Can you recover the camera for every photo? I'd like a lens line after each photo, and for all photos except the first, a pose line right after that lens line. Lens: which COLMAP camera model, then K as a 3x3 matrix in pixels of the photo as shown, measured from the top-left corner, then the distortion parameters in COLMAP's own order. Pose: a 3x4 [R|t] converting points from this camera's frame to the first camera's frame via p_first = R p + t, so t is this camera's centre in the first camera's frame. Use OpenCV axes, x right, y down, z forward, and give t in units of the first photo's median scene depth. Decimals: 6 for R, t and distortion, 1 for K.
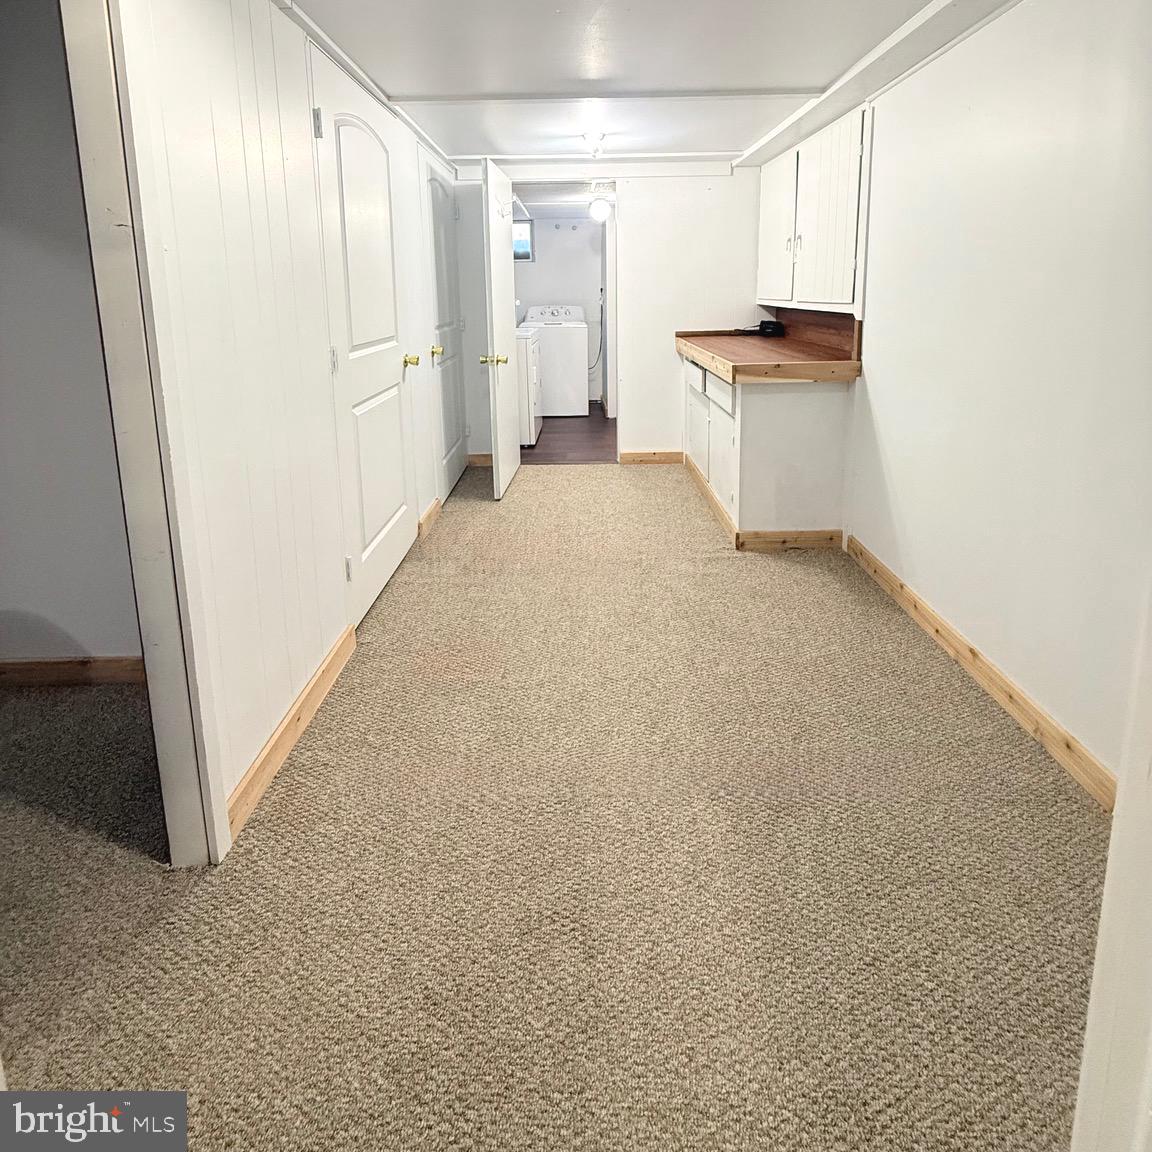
lens RADIAL K [[612.5, 0, 574.9], [0, 612.5, 501.5], [0, 0, 1]] dist [0.001279, 0.000404]
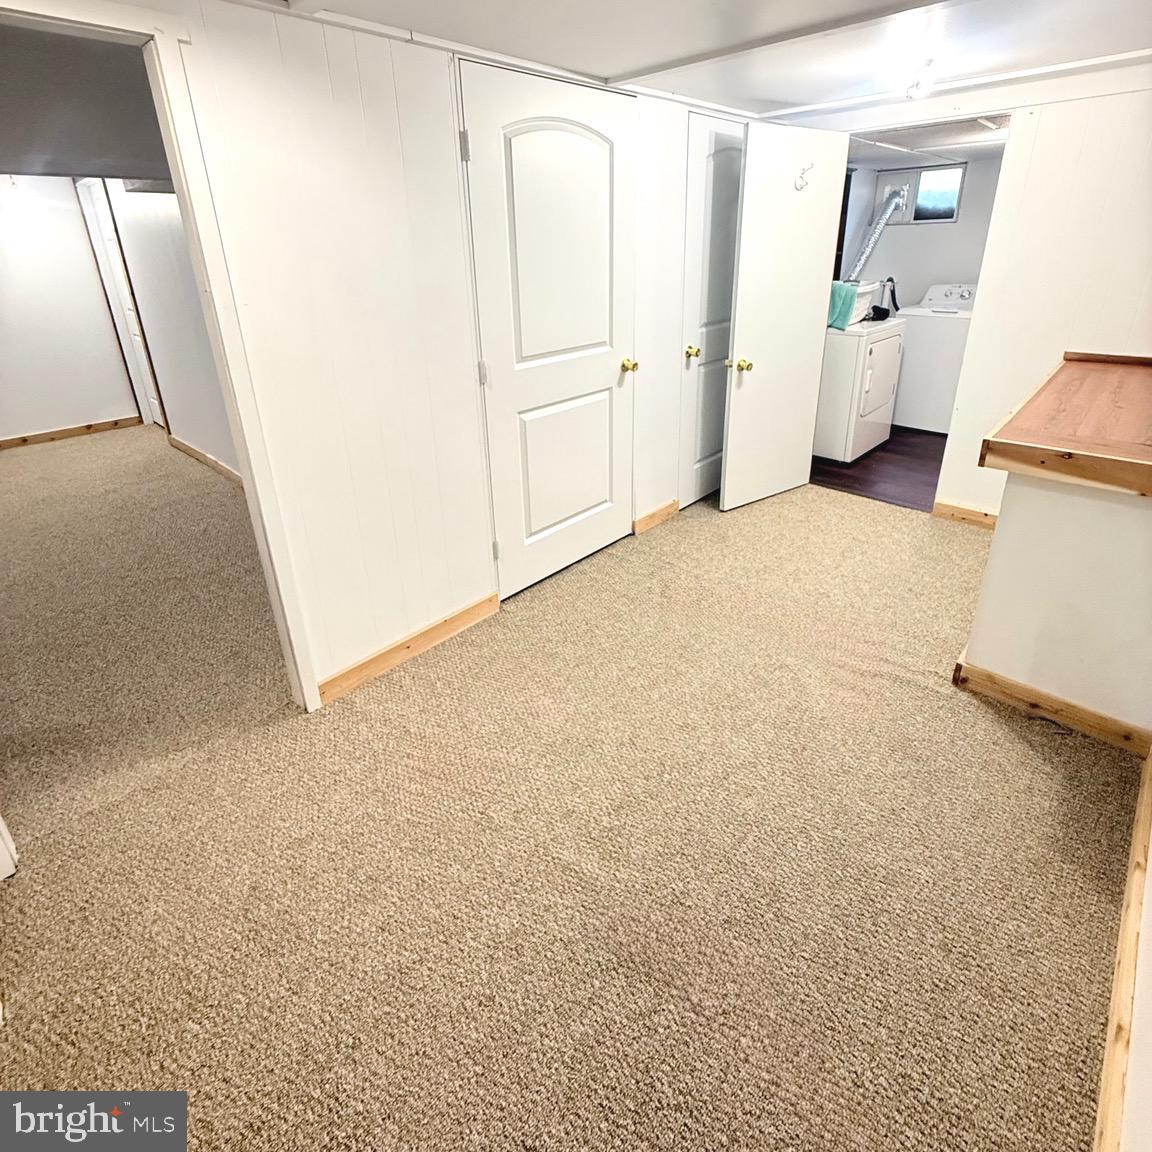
lens RADIAL K [[584.3, 0, 576.0], [0, 584.3, 576.0], [0, 0, 1]] dist [0.002666, -0.001264]
pose [[0.708525, 0.352126, -0.611555, 0.640895], [-0.216291, 0.933262, 0.286774, -0.282982], [0.671722, -0.070913, 0.737401, 0.369525]]
